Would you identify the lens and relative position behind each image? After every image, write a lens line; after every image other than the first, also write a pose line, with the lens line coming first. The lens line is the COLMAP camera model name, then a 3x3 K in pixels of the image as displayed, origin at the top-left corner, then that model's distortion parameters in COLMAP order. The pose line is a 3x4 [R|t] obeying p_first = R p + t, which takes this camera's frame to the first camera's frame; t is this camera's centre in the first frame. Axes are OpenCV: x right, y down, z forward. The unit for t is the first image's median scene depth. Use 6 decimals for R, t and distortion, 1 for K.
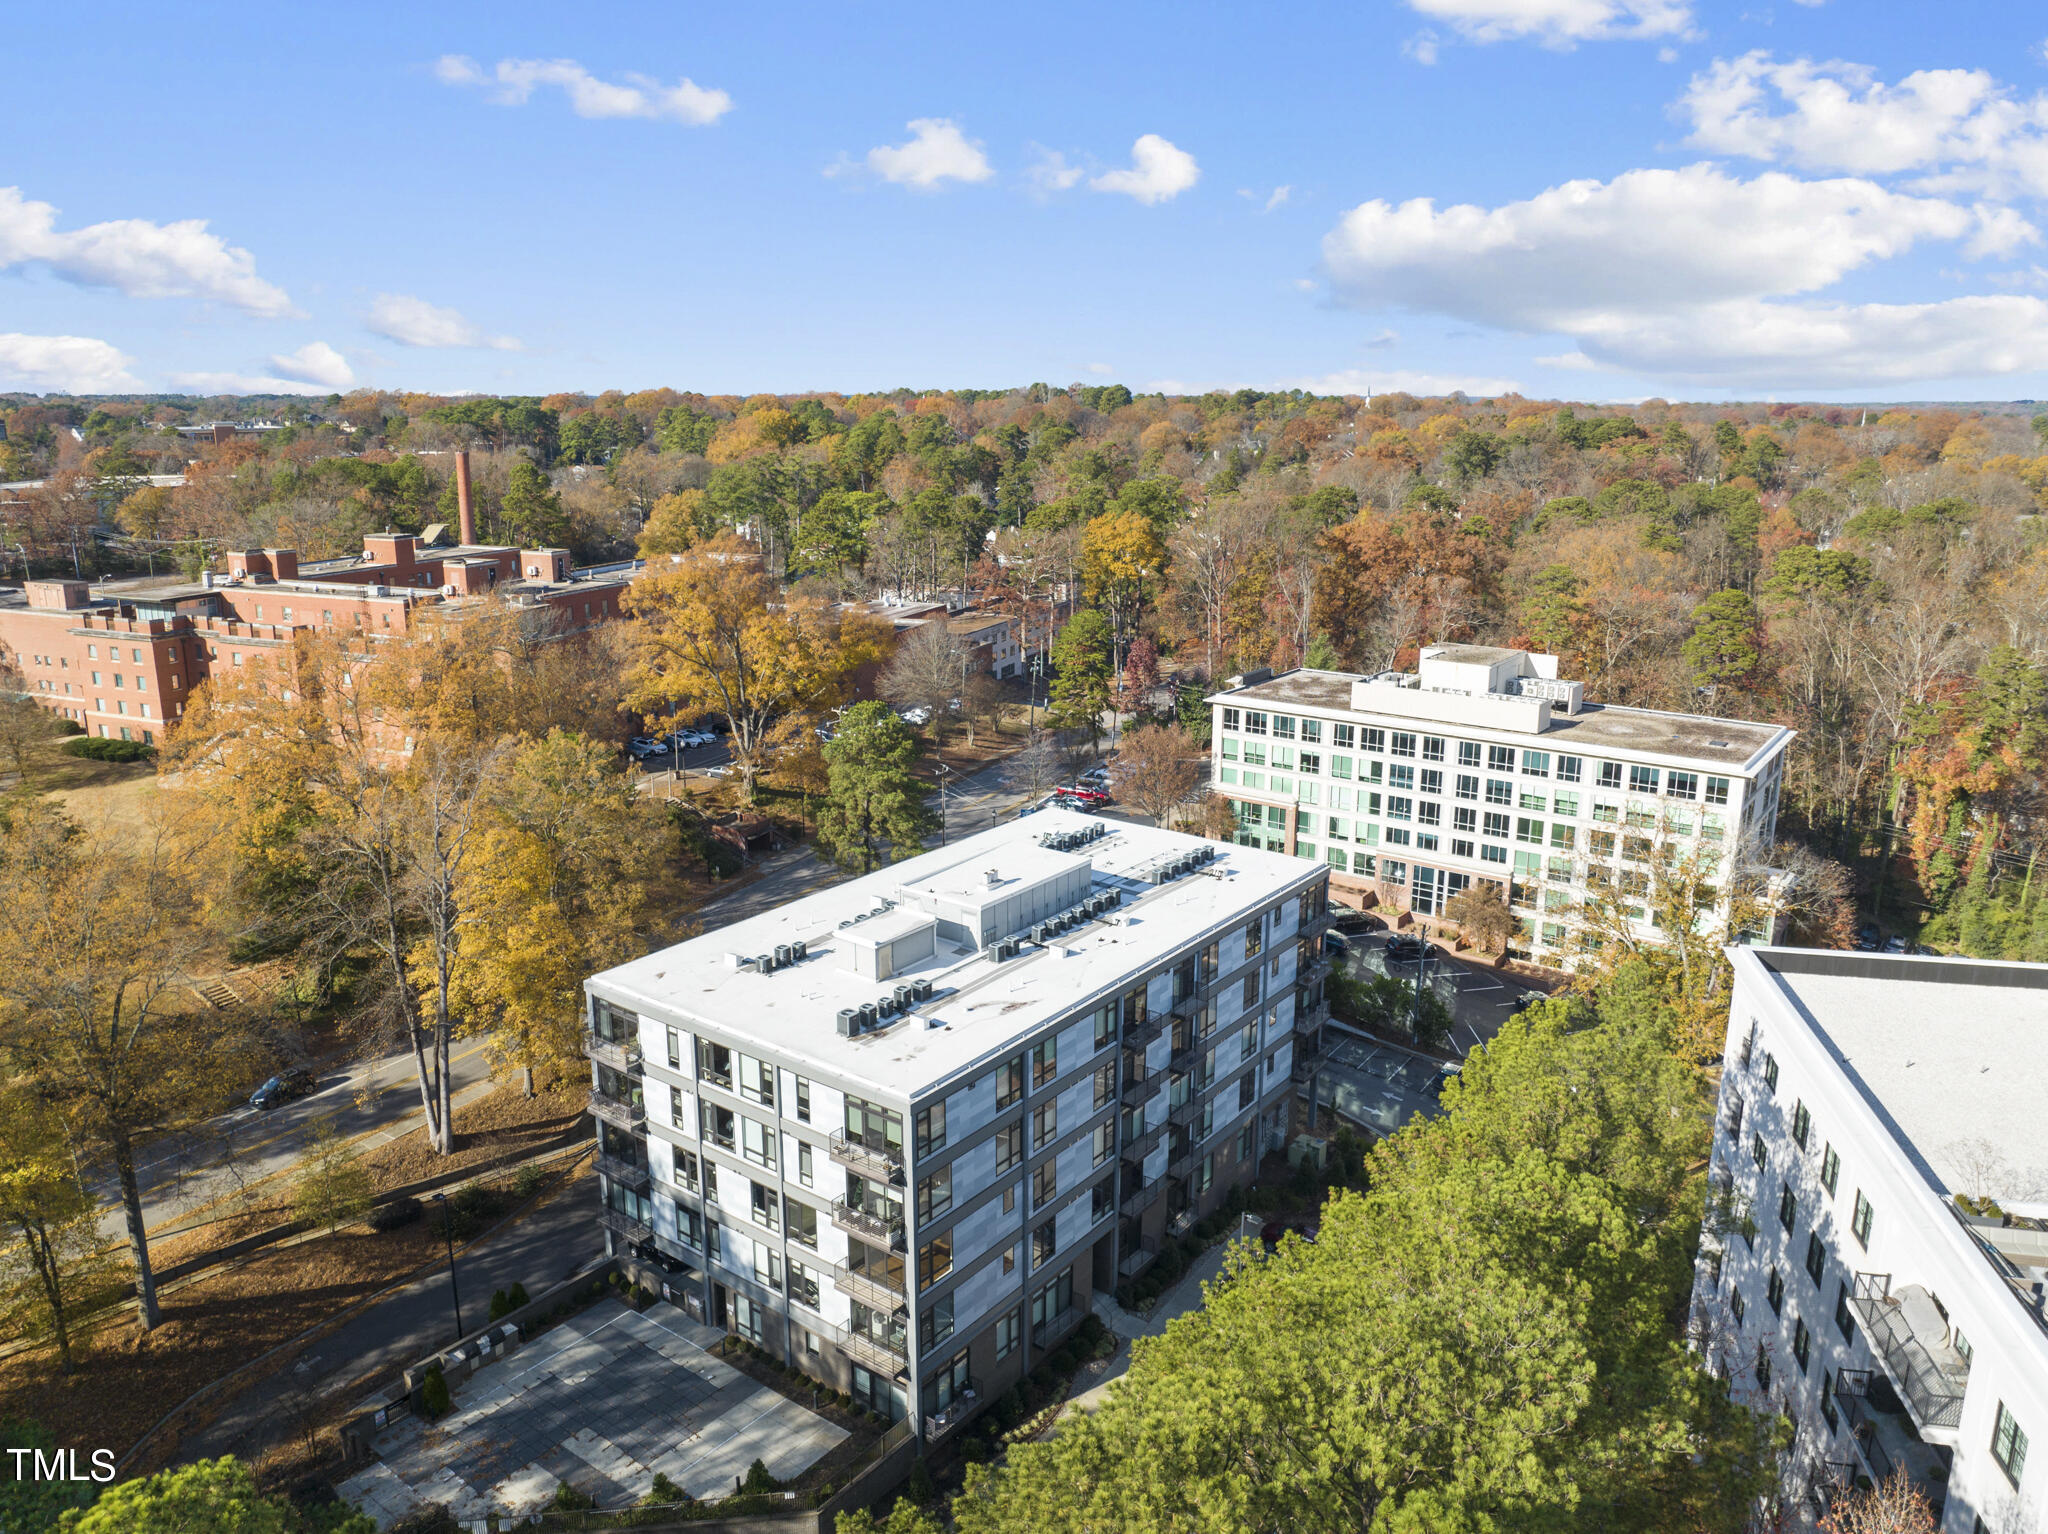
lens RADIAL K [[1439.4, 0, 1024.0], [0, 1439.4, 767.0], [0, 0, 1]] dist [-0.028950, -0.006960]
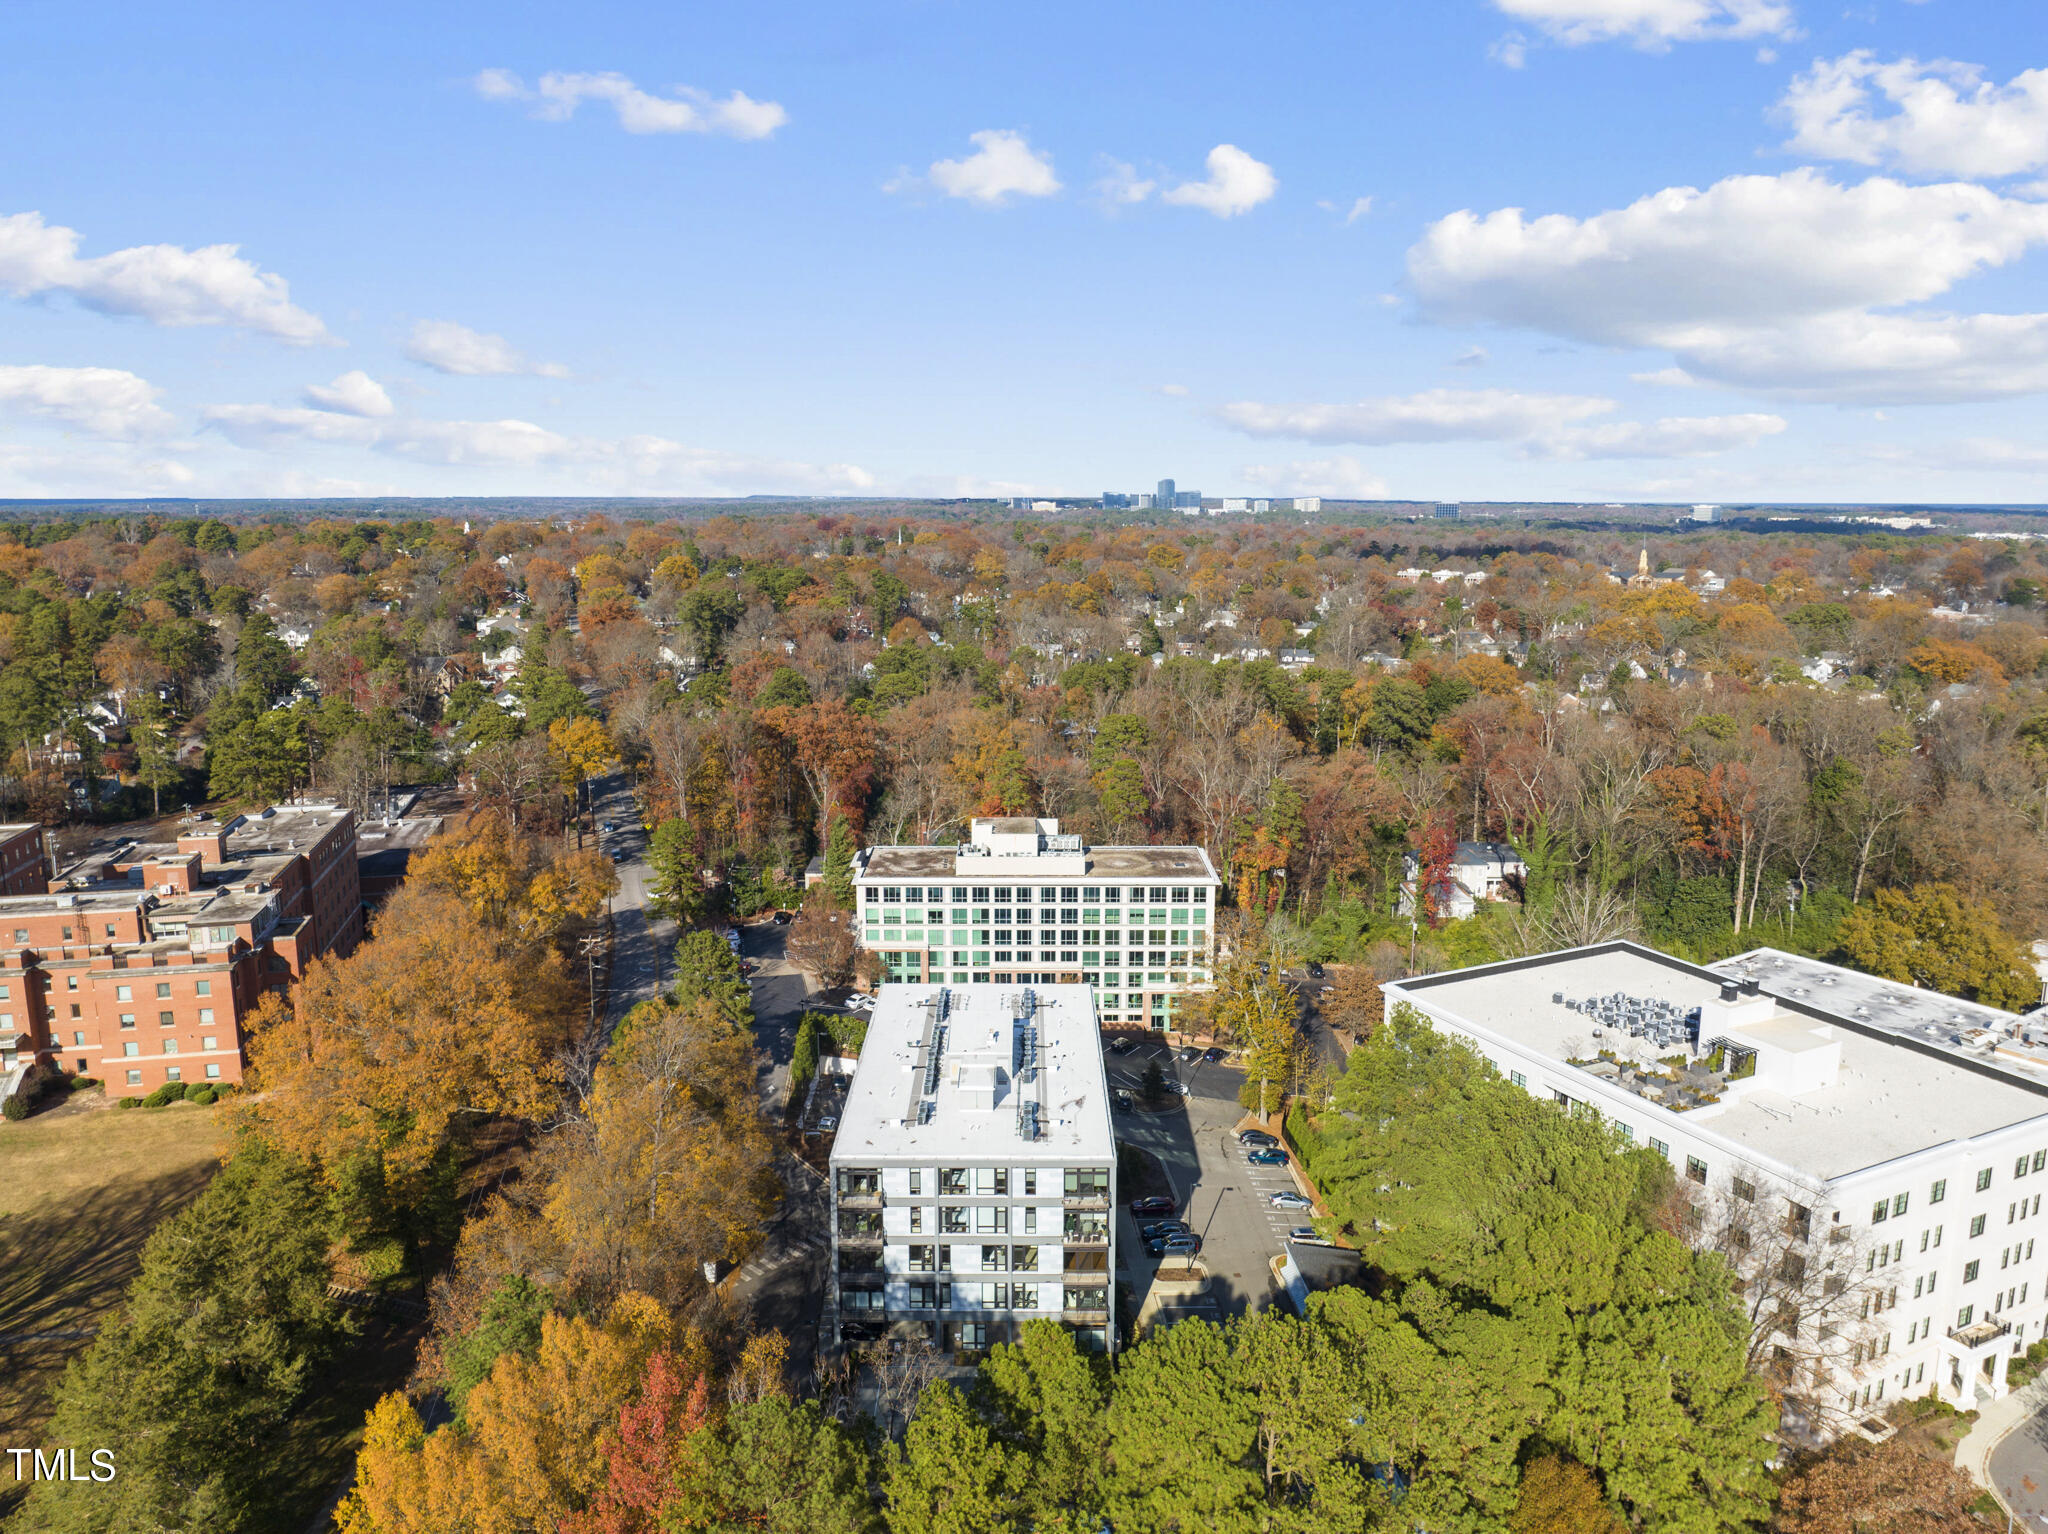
lens RADIAL K [[1439.4, 0, 1024.0], [0, 1439.4, 767.0], [0, 0, 1]] dist [-0.028950, -0.006960]
pose [[0.796191, -0.111460, 0.594690, -0.601258], [0.146307, 0.989184, -0.010482, -0.130121], [-0.587090, 0.095353, 0.803887, -0.228955]]
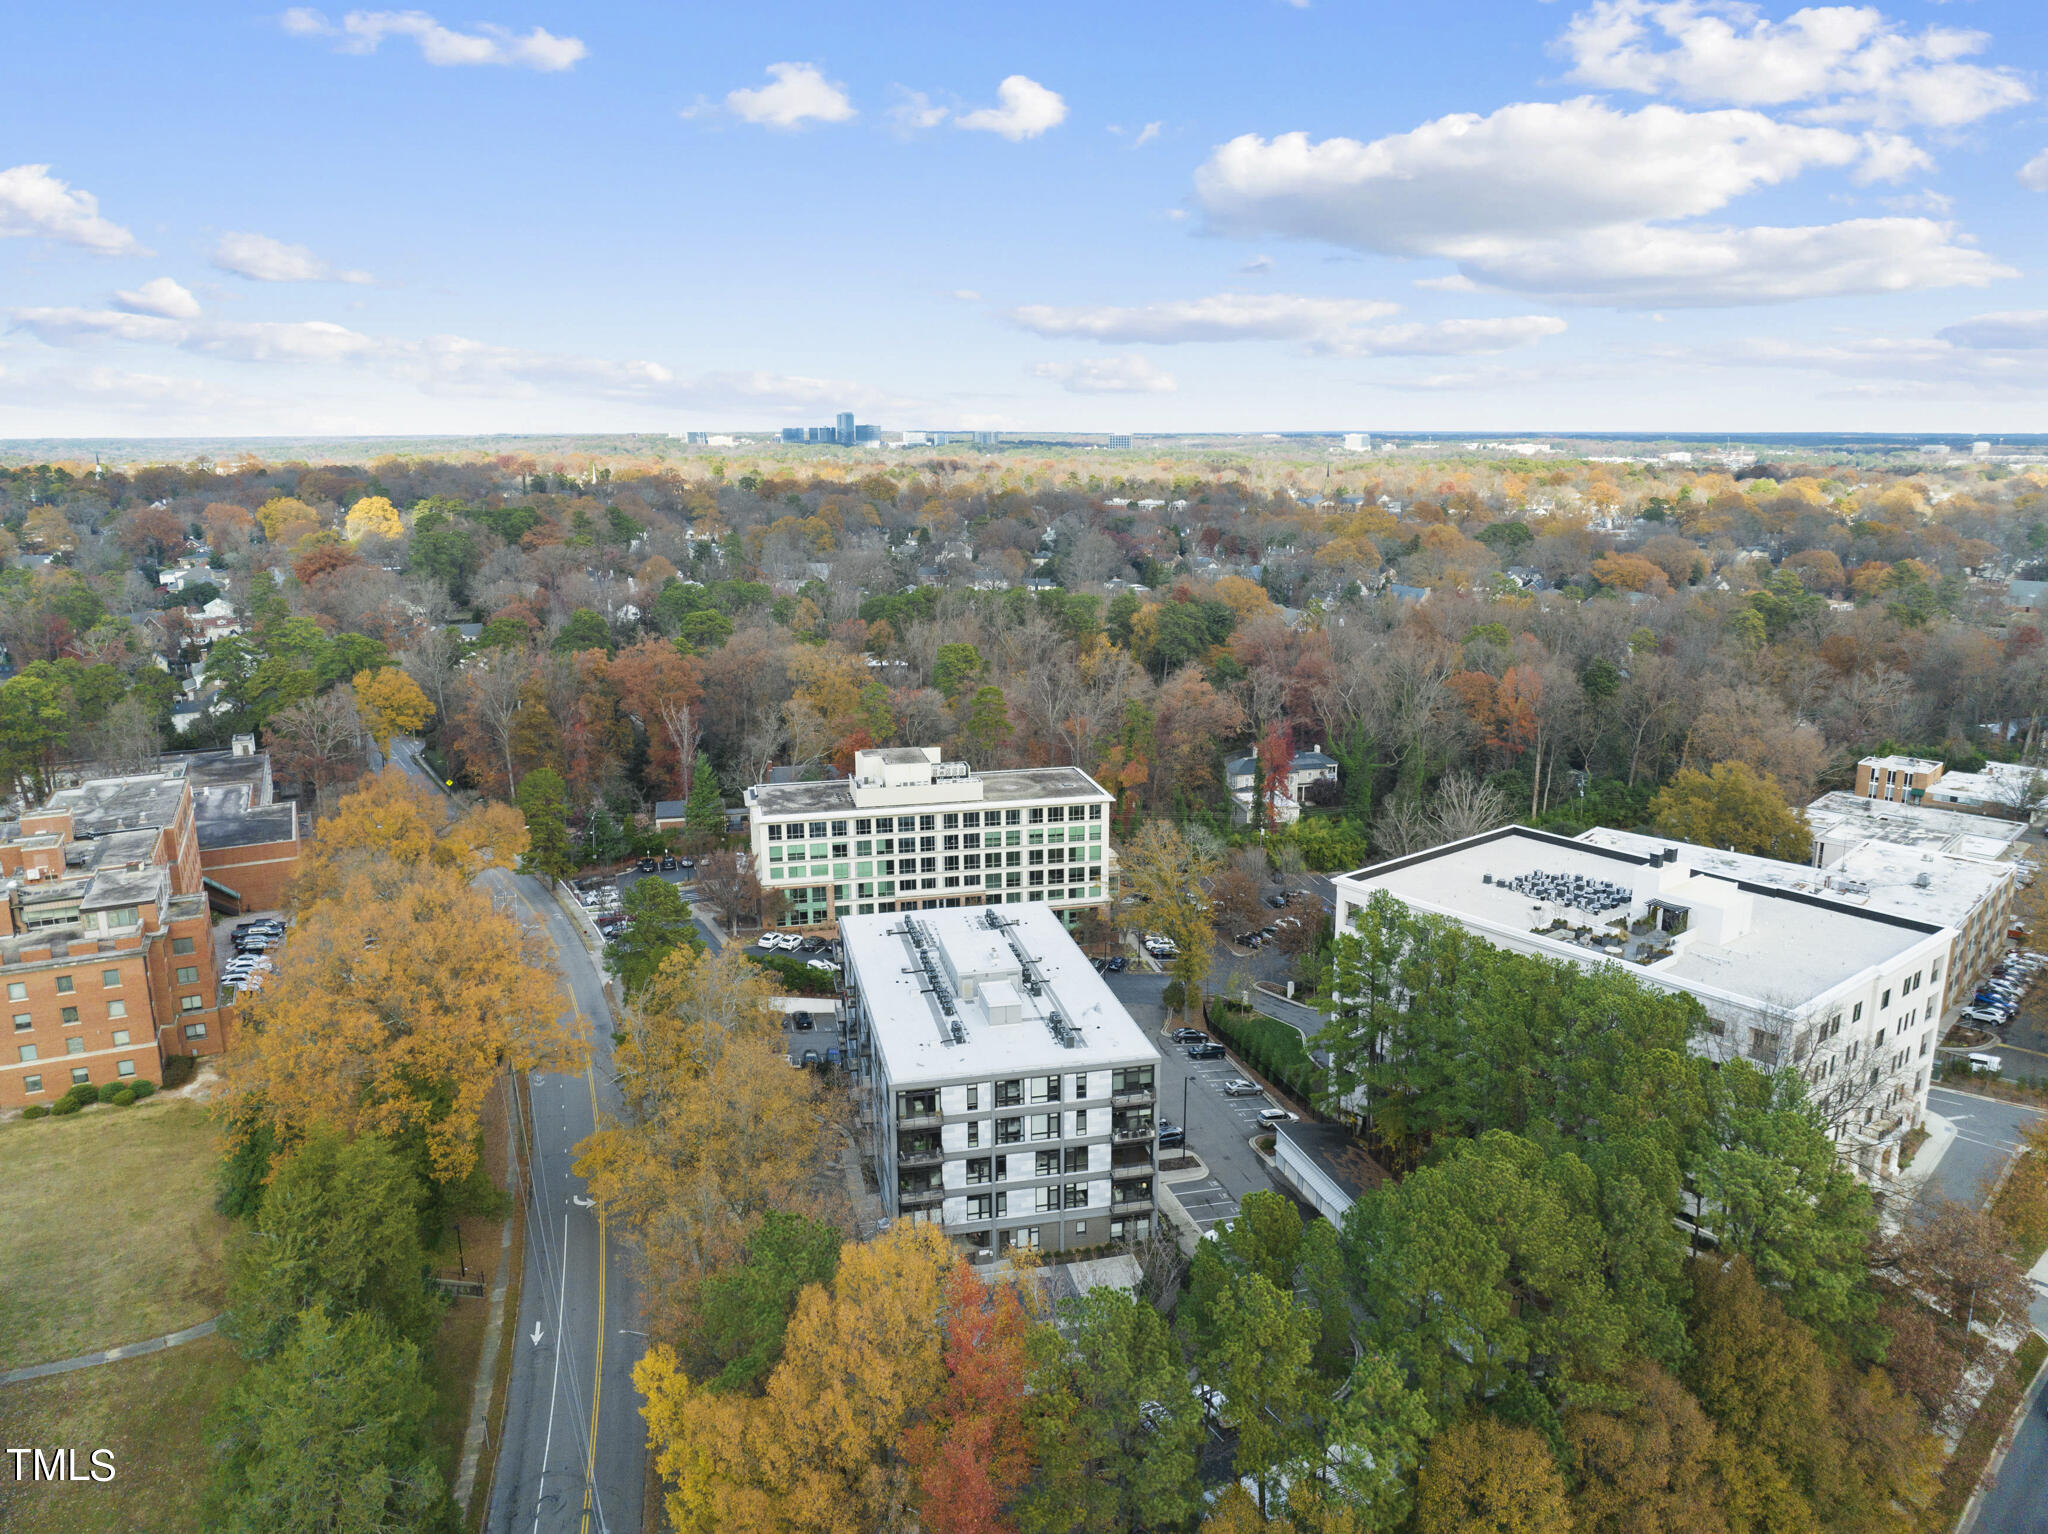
lens RADIAL K [[1439.4, 0, 1024.0], [0, 1439.4, 767.0], [0, 0, 1]] dist [-0.028950, -0.006960]
pose [[0.640889, -0.178042, 0.746701, -0.781944], [0.190229, 0.979226, 0.070213, -0.158879], [-0.743690, 0.097045, 0.661444, -0.092598]]
